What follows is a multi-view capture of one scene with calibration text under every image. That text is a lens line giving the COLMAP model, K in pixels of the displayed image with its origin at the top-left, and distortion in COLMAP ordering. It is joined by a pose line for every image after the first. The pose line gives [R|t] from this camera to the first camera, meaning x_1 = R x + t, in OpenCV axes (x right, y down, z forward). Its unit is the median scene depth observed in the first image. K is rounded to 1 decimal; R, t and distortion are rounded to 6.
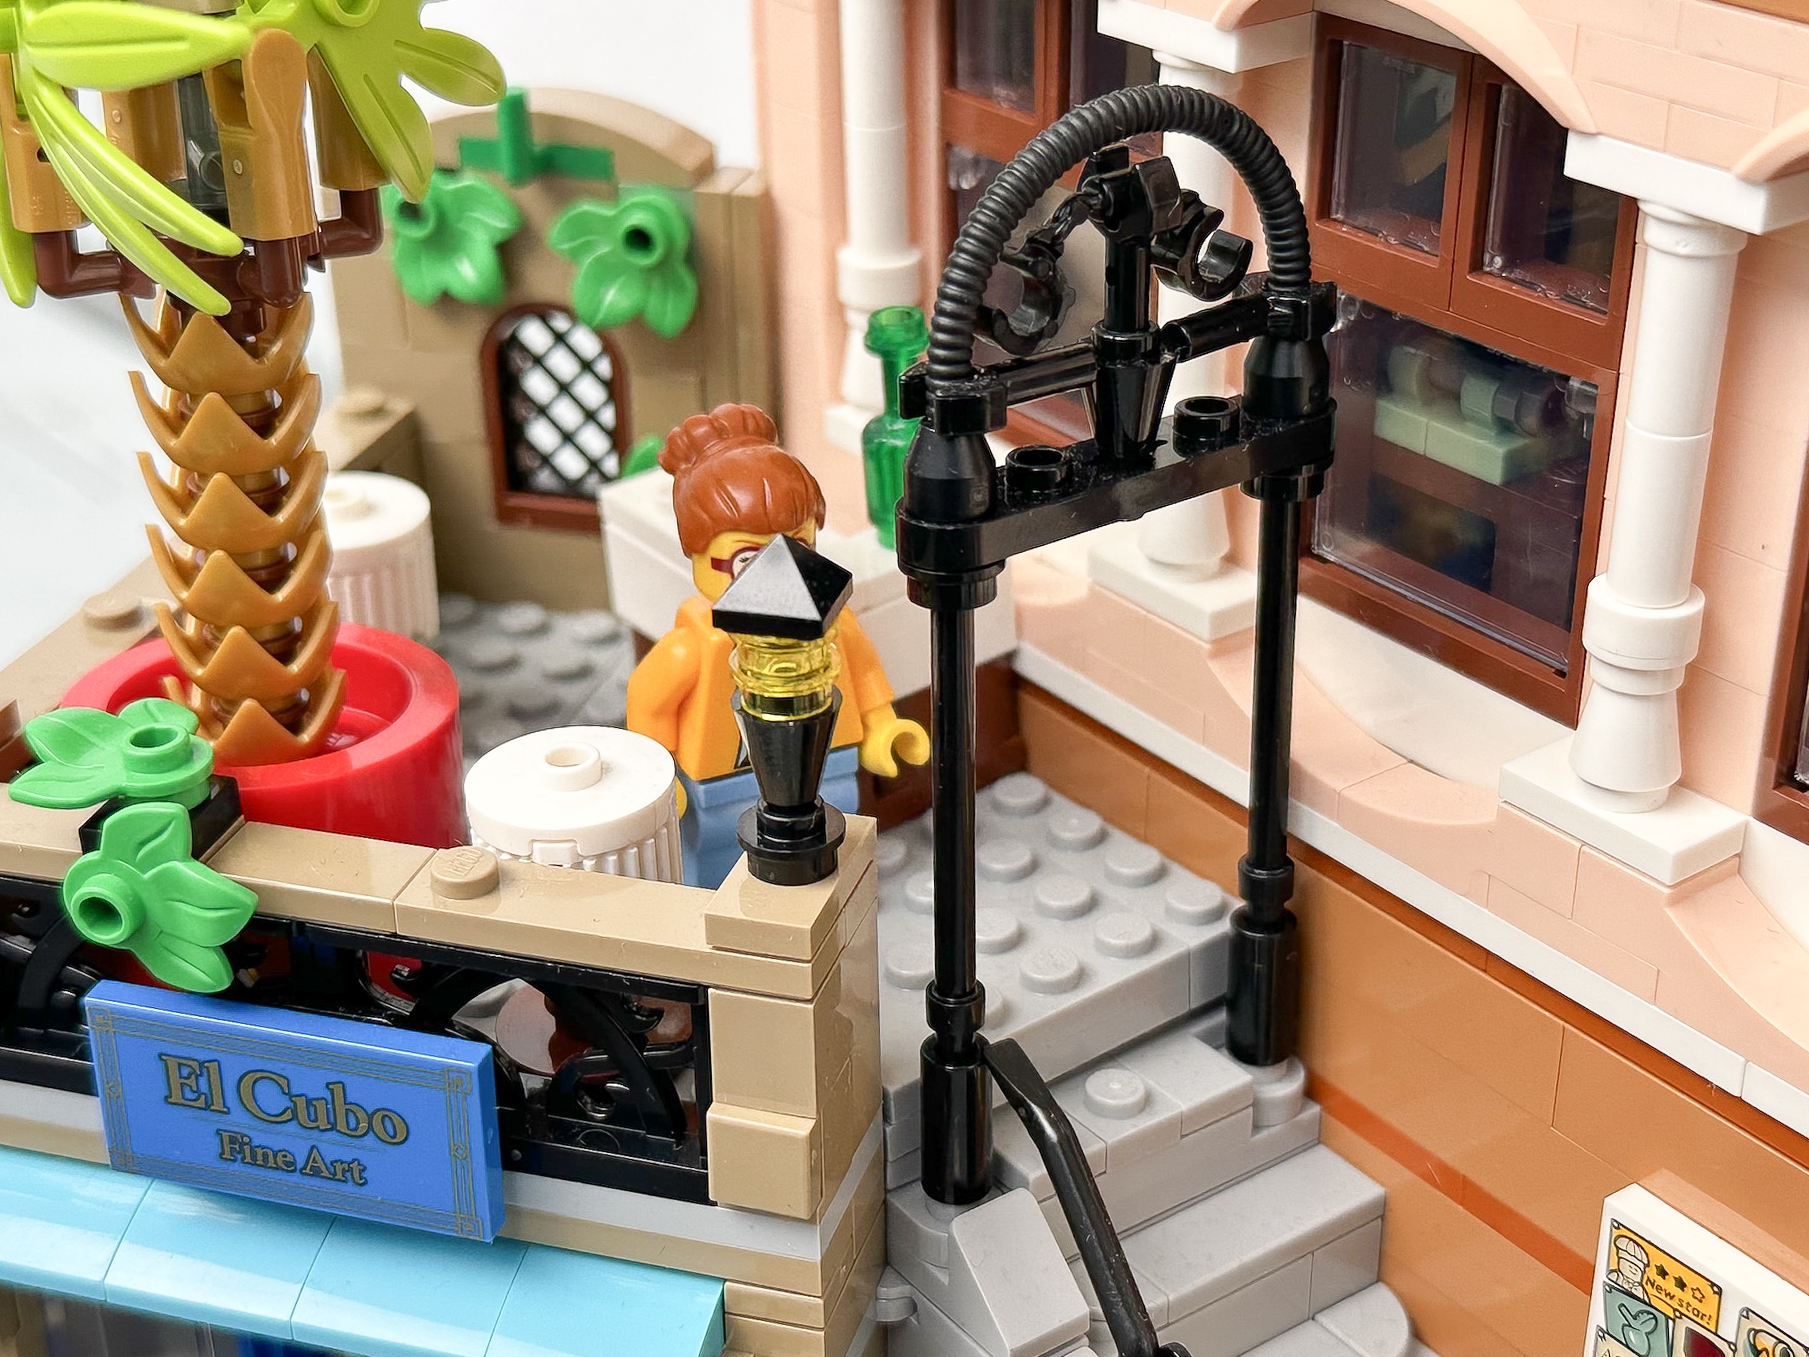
lens RADIAL K [[2702.6, 0, 894.7], [0, 2702.6, 668.1], [0, 0, 1]] dist [0.141270, -0.437051]
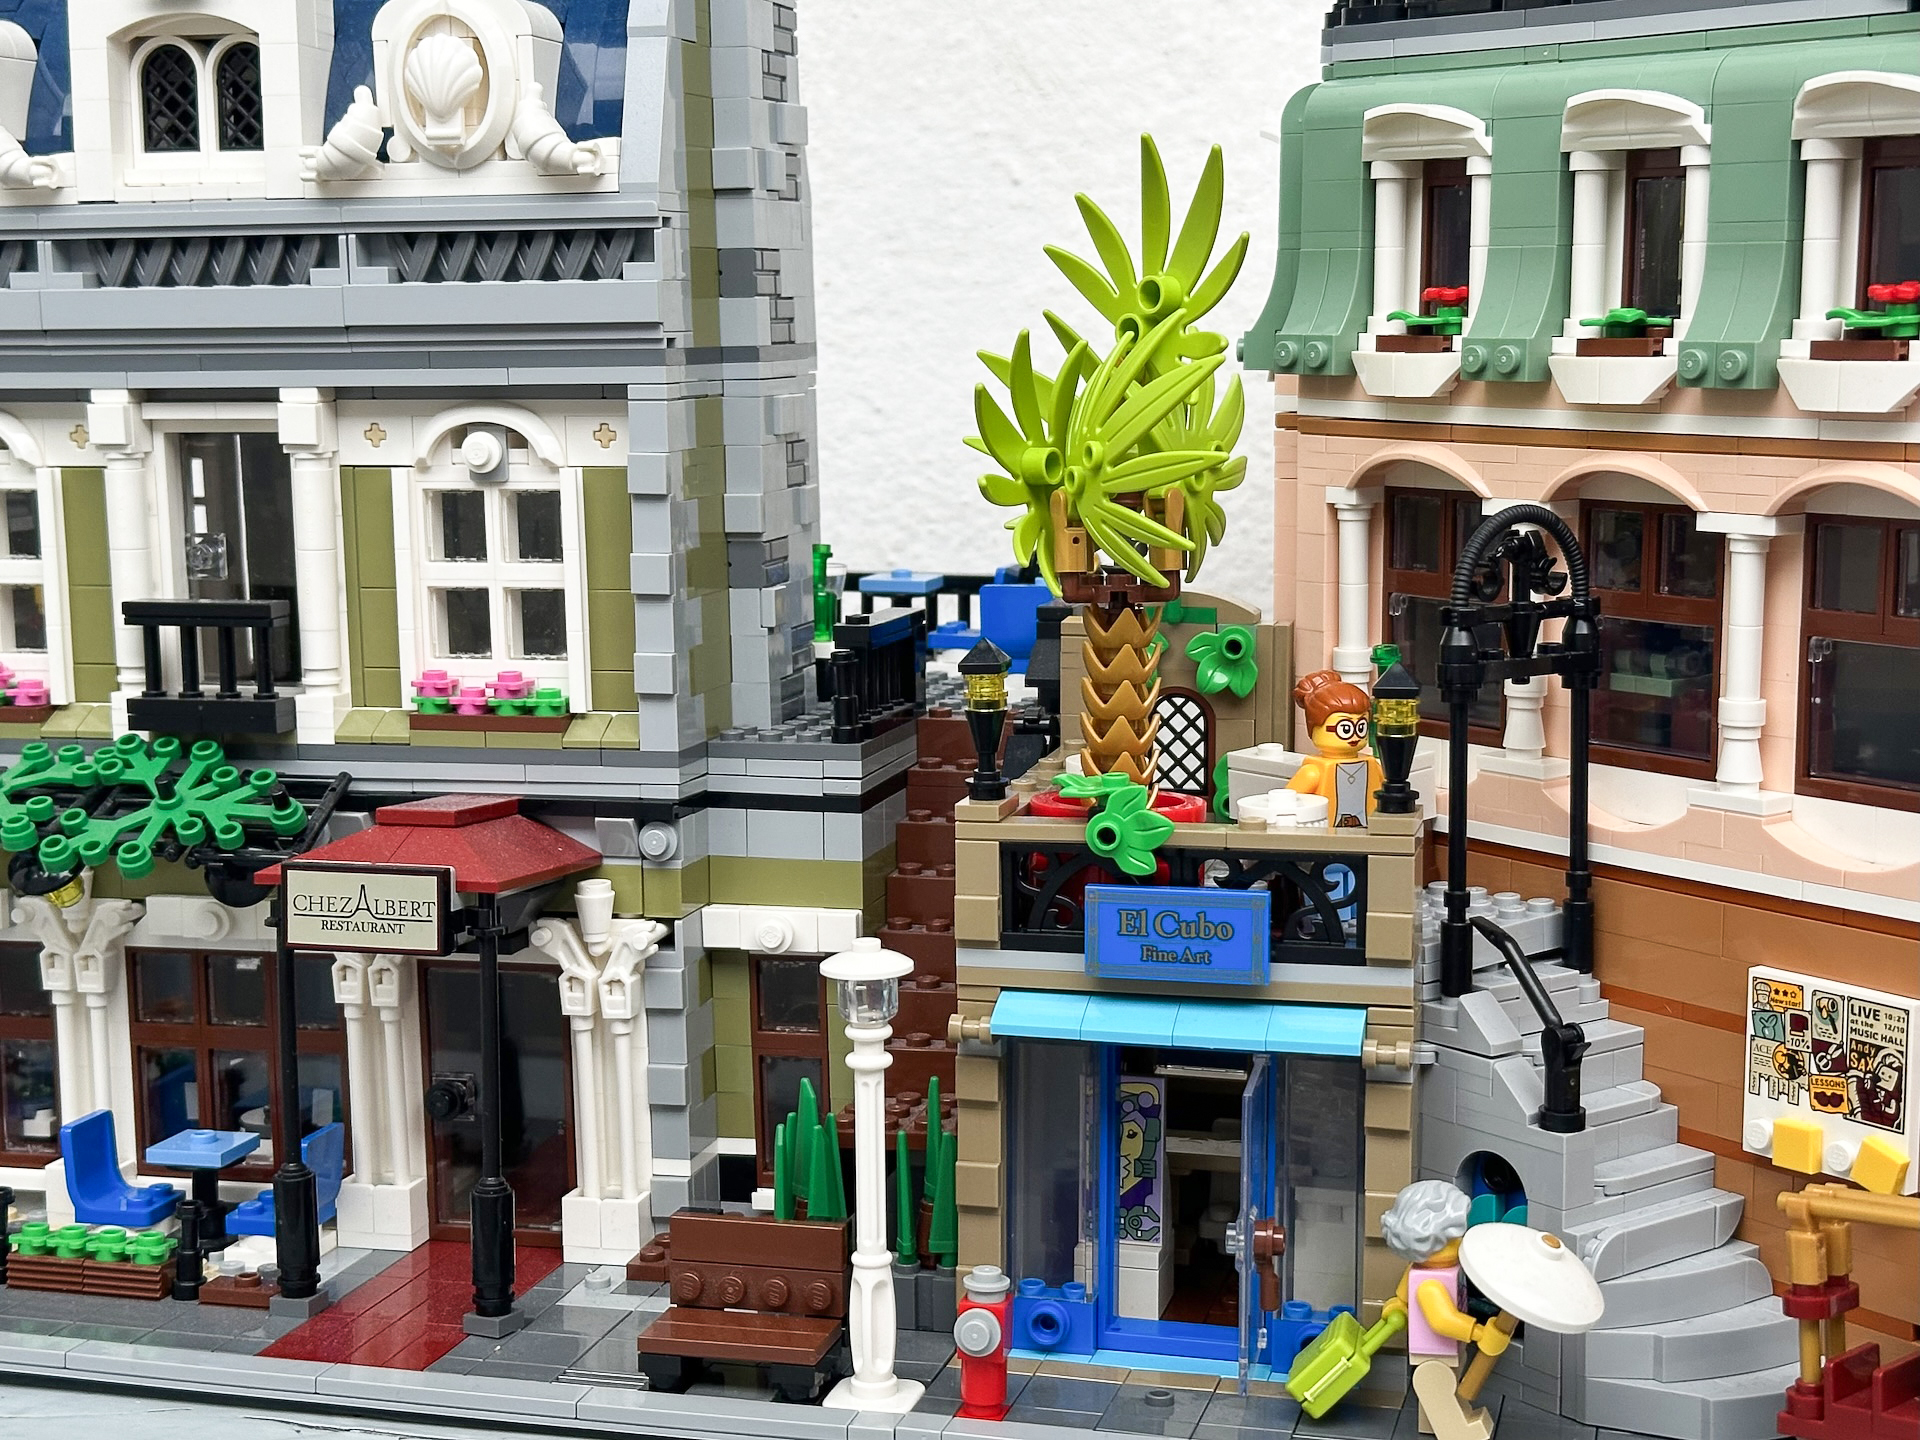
lens RADIAL K [[2958.8, 0, 960.0], [0, 2958.8, 720.0], [0, 0, 1]] dist [0.132436, -0.129084]
pose [[0.999038, 0.002696, 0.043770, -0.515009], [0.011902, 0.943973, -0.329808, 0.817671], [-0.042207, 0.330012, 0.943033, -1.415849]]
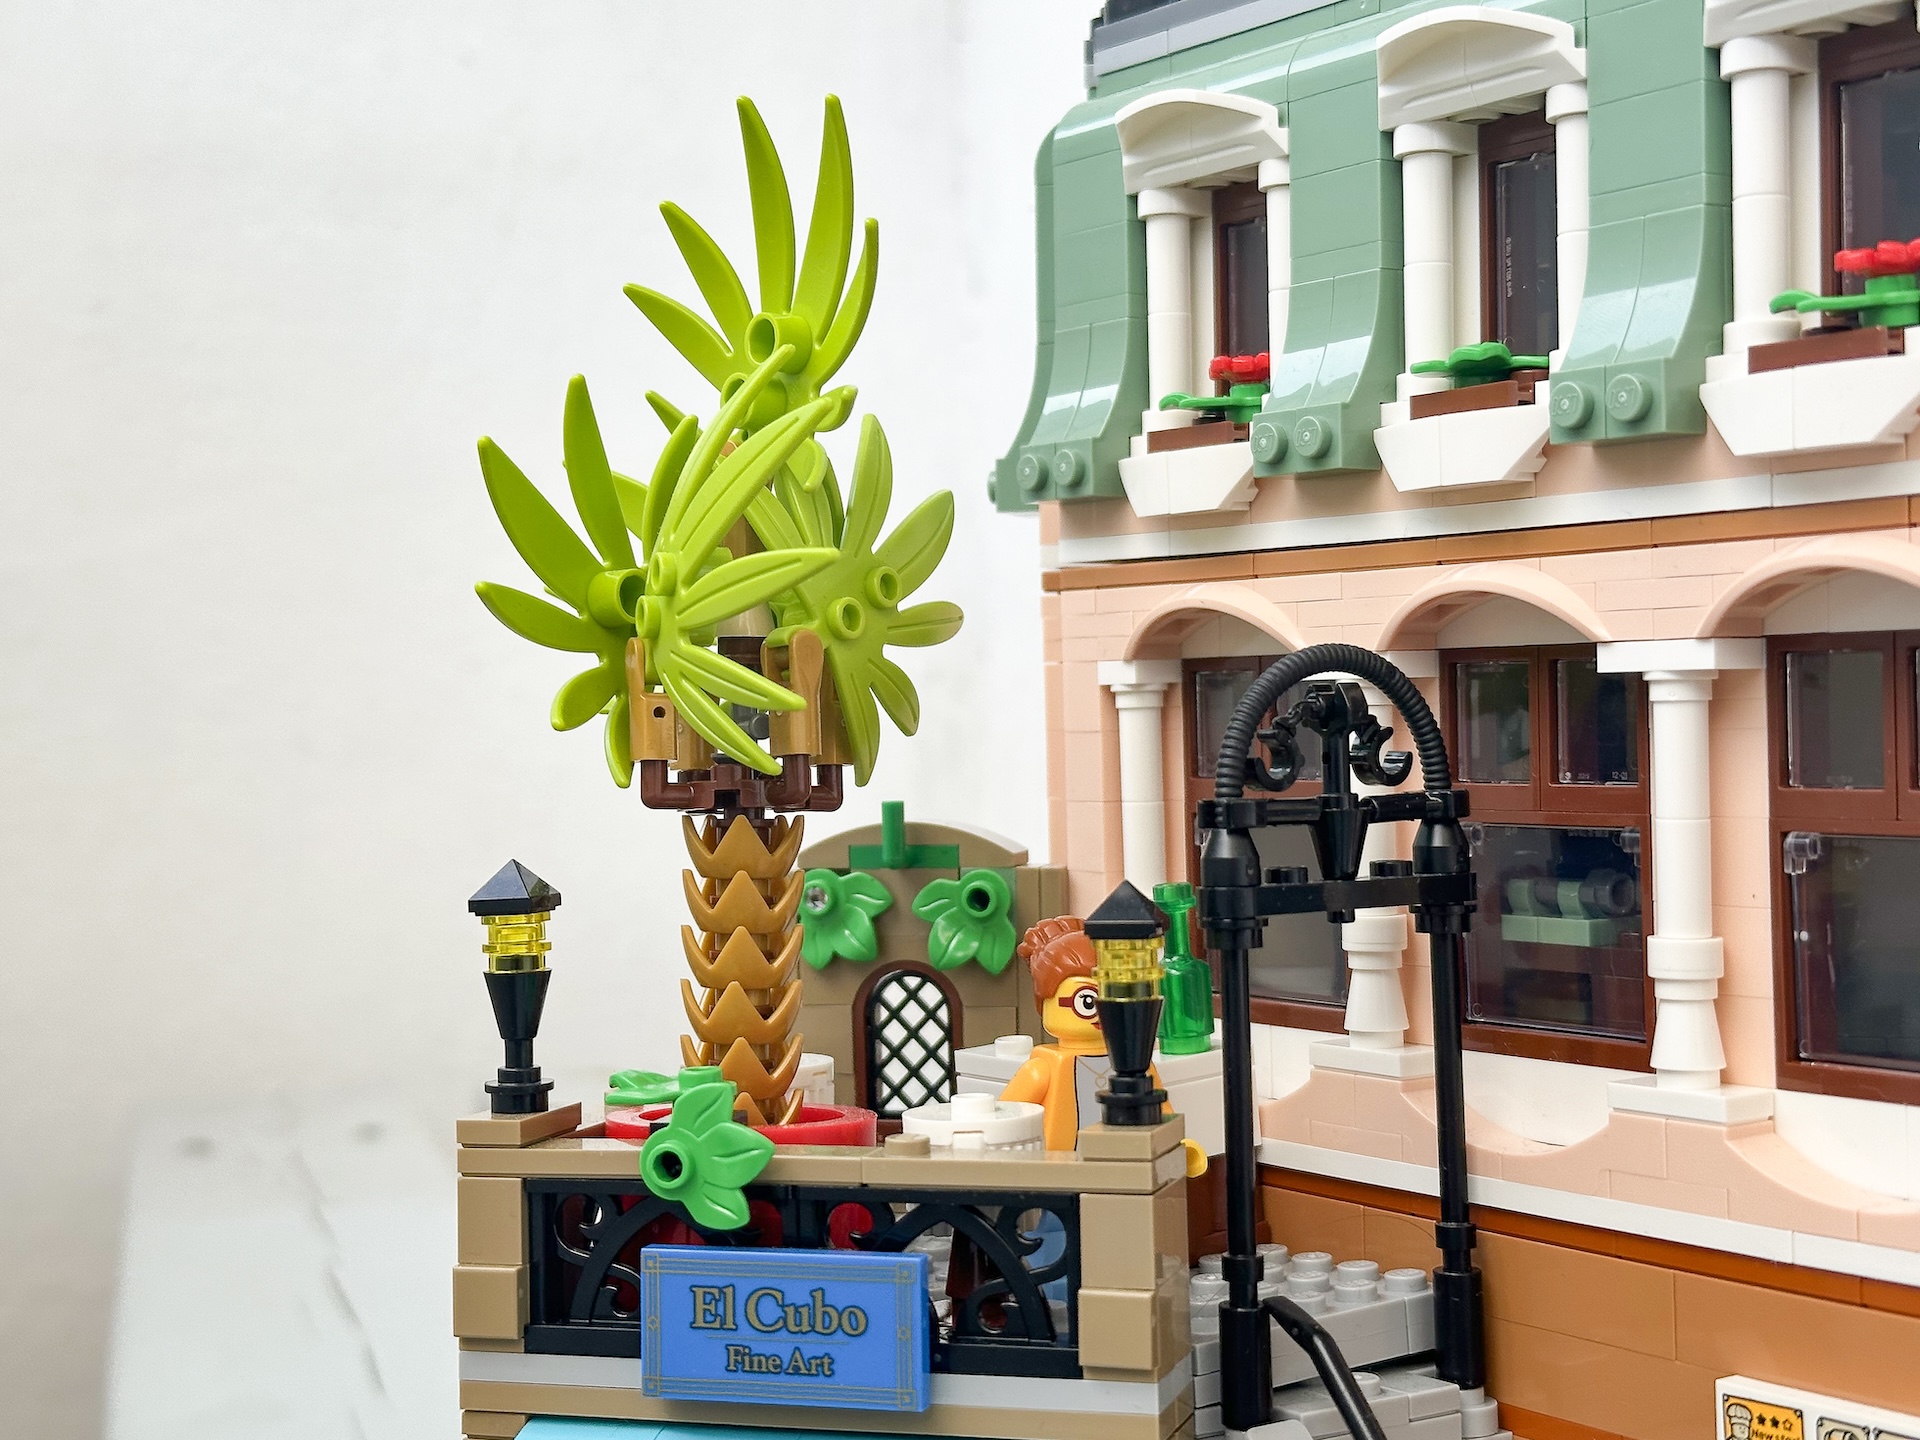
lens RADIAL K [[2823.4, 0, 963.8], [0, 2823.4, 712.2], [0, 0, 1]] dist [0.104190, -0.185177]
pose [[0.999863, -0.008087, -0.014409, -0.102155], [0.000518, 0.886967, -0.461833, 0.564813], [0.016515, 0.461762, 0.886850, -0.463737]]
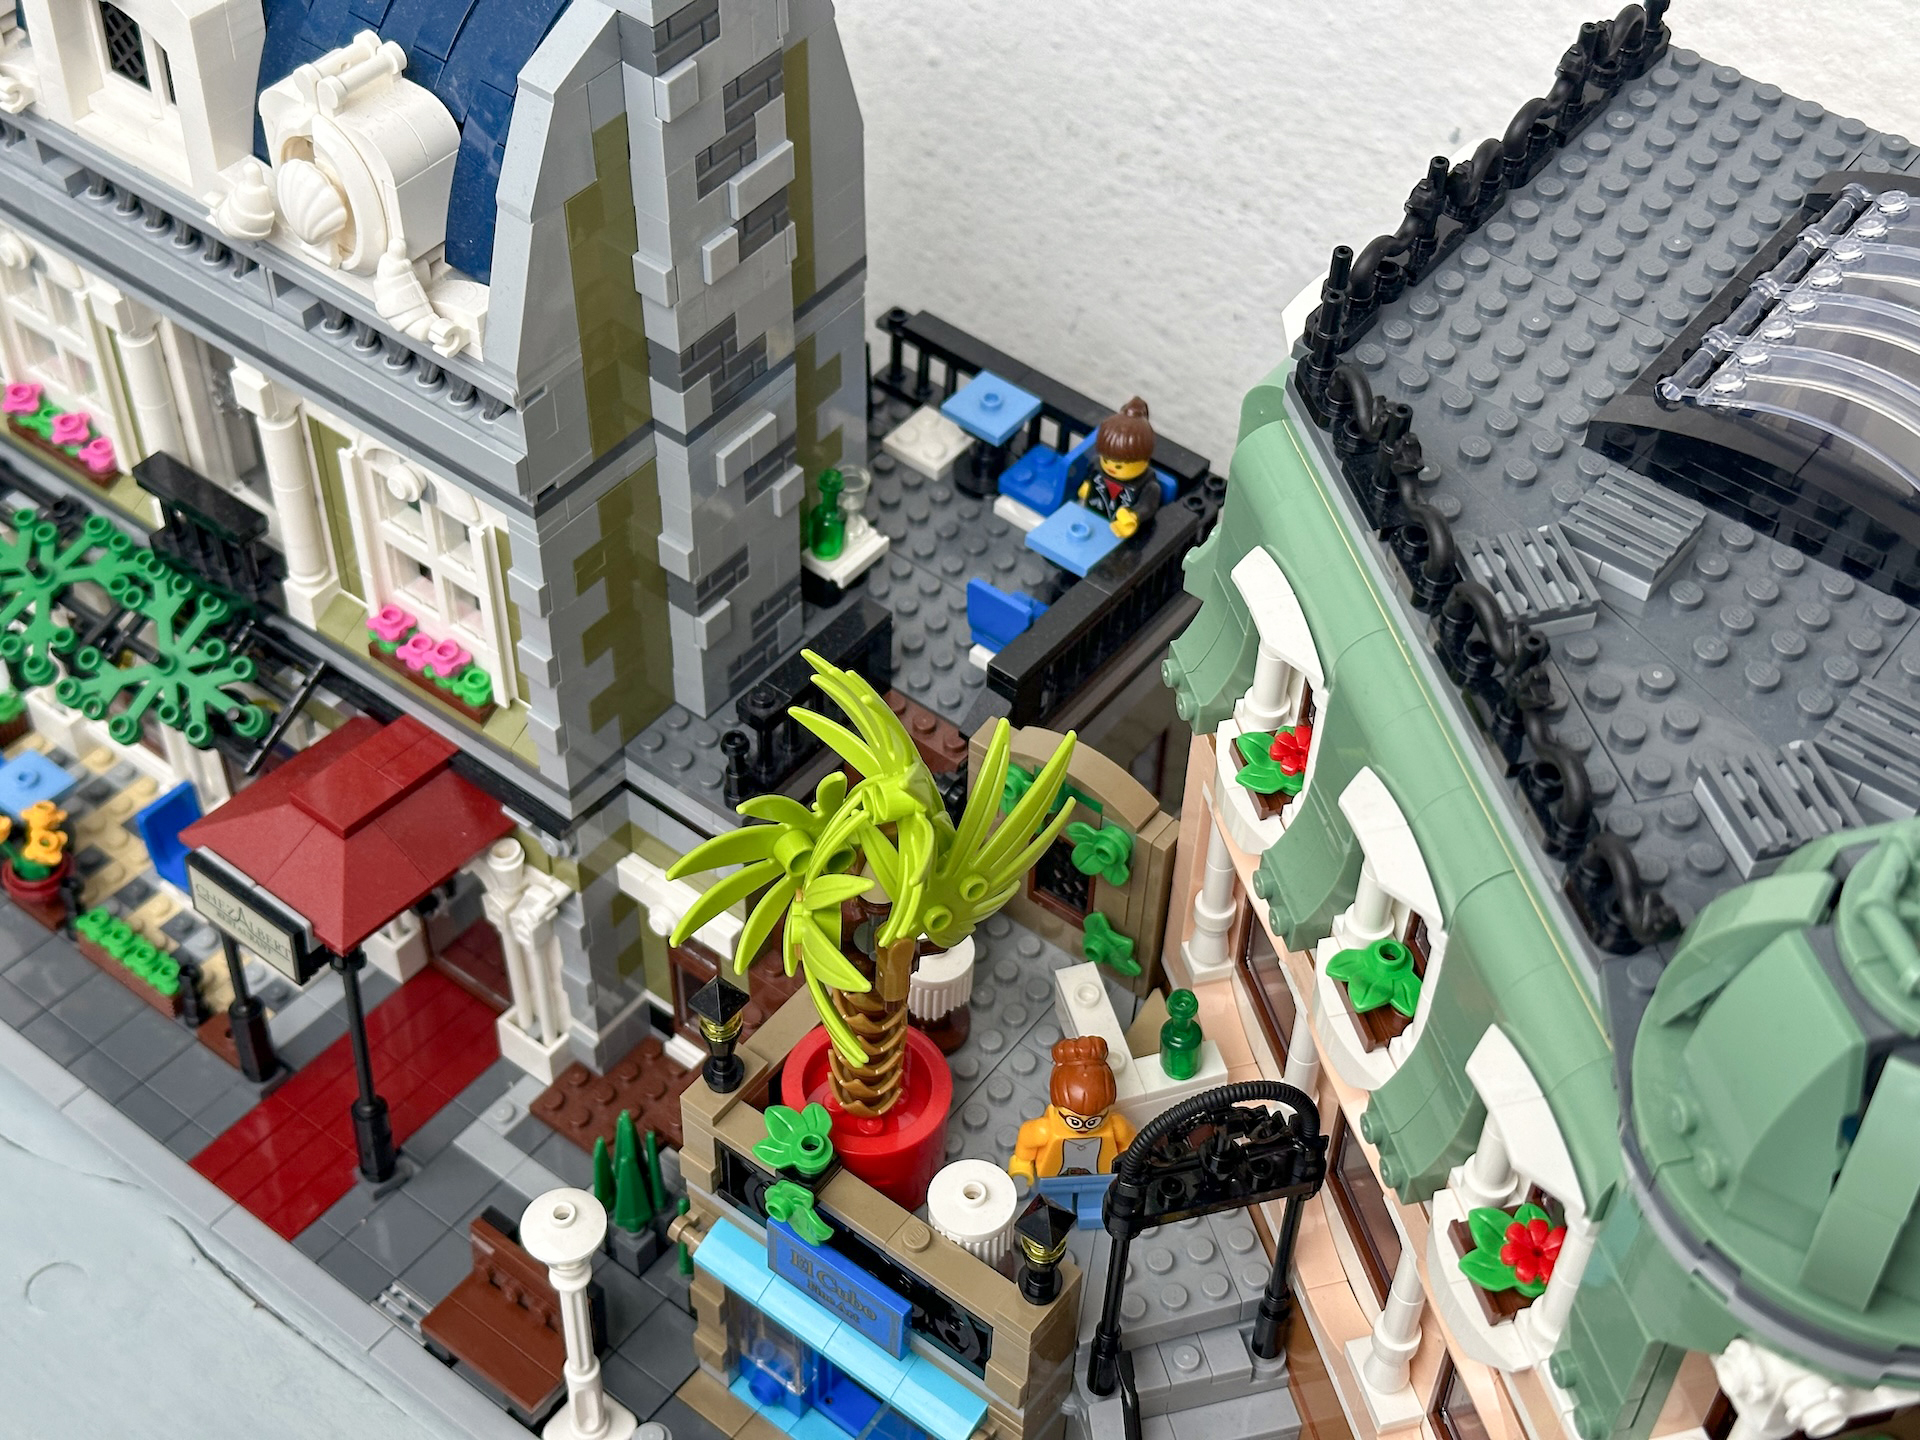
lens RADIAL K [[2823.4, 0, 963.8], [0, 2823.4, 712.2], [0, 0, 1]] dist [0.104190, -0.185177]
pose [[0.935496, 0.288106, -0.204555, 0.265827], [-0.201080, 0.910126, 0.362267, -1.268377], [0.290542, -0.297768, 0.909351, -1.155881]]
